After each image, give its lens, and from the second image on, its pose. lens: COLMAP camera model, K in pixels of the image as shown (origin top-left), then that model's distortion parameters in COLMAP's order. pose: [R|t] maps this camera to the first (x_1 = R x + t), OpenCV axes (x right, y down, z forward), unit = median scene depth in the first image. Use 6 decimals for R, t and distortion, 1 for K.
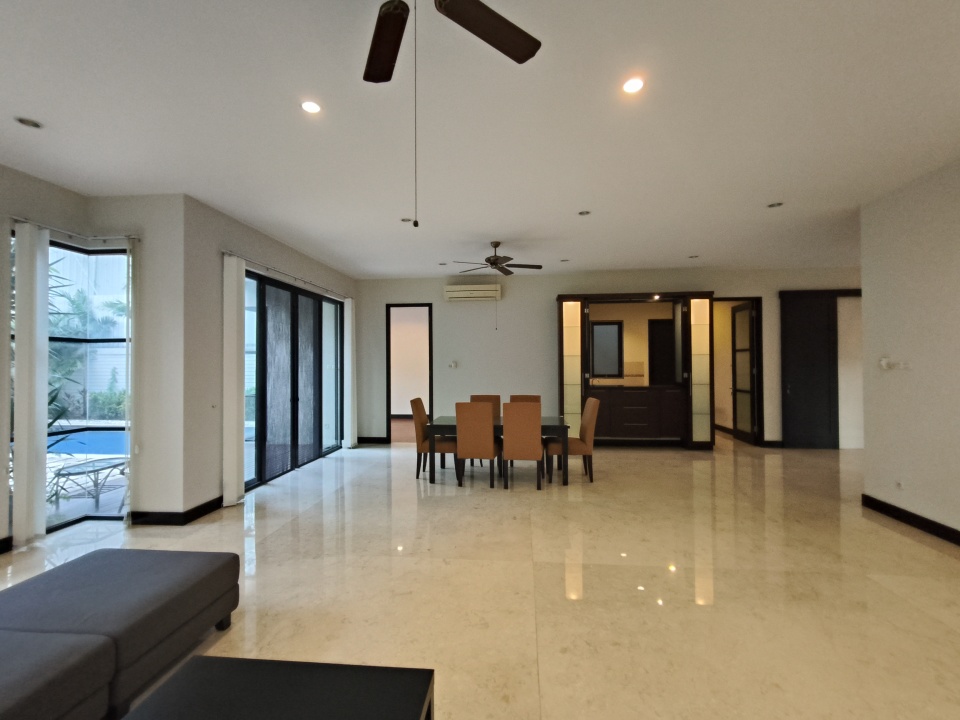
lens RADIAL K [[452.8, 0, 480.0], [0, 452.8, 360.0], [0, 0, 1]] dist [0.002925, 0.000688]
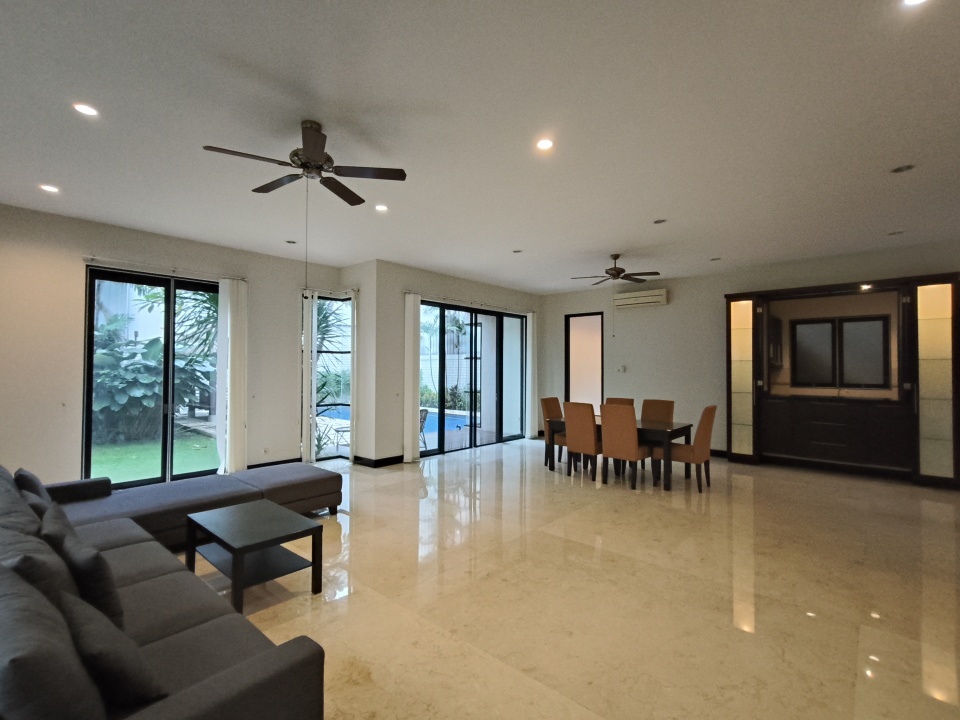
lens RADIAL K [[451.3, 0, 484.1], [0, 451.3, 361.5], [0, 0, 1]] dist [-0.001504, 0.000095]
pose [[0.811733, 0.000504, -0.584029, 0.362712], [-0.004007, 0.999981, -0.004707, -0.001773], [0.584016, 0.006161, 0.811719, -0.037919]]
